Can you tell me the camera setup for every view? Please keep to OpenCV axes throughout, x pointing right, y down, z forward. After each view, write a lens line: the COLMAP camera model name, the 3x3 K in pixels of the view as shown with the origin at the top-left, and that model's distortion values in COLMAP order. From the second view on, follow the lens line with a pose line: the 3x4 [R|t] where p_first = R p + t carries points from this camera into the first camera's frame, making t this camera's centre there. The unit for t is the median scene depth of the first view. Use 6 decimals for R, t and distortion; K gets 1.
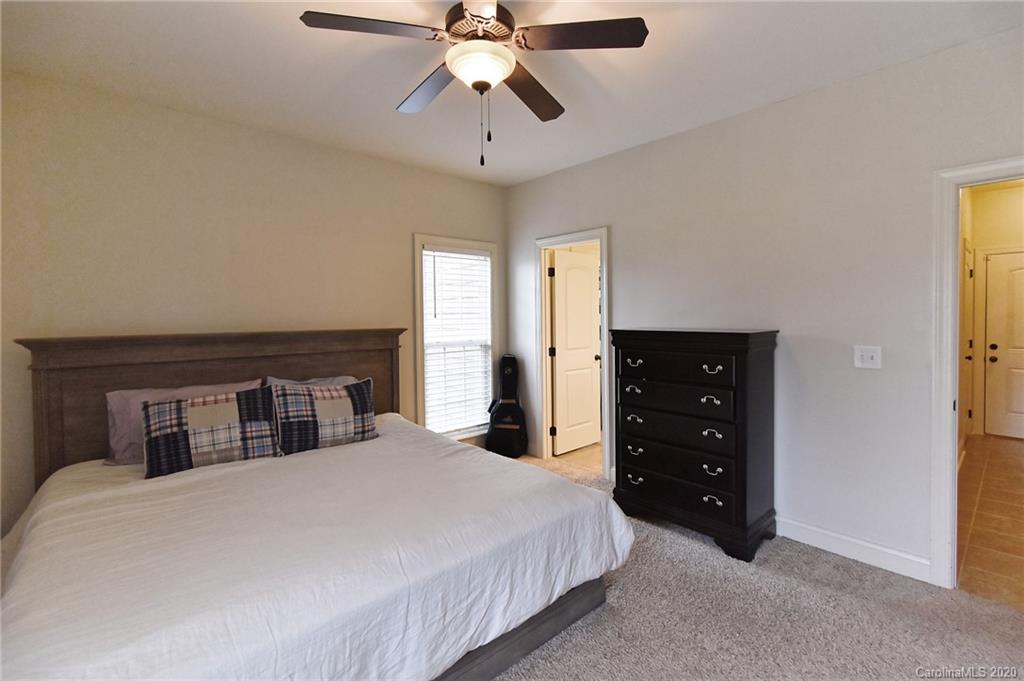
lens RADIAL K [[462.2, 0, 533.9], [0, 462.2, 323.5], [0, 0, 1]] dist [0.002381, -0.002059]
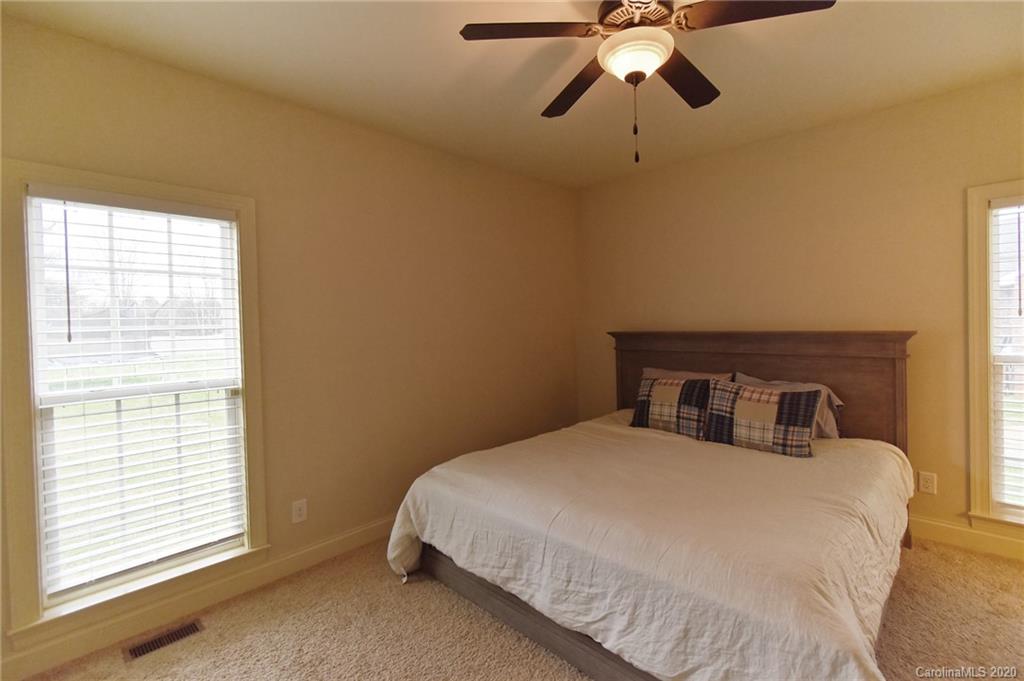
lens RADIAL K [[462.2, 0, 519.8], [0, 462.2, 325.2], [0, 0, 1]] dist [0.002381, -0.002059]
pose [[0.048241, 0.018640, -0.998662, 0.609948], [0.006825, 0.999796, 0.018991, -0.026039], [0.998812, -0.007732, 0.048104, 0.526231]]
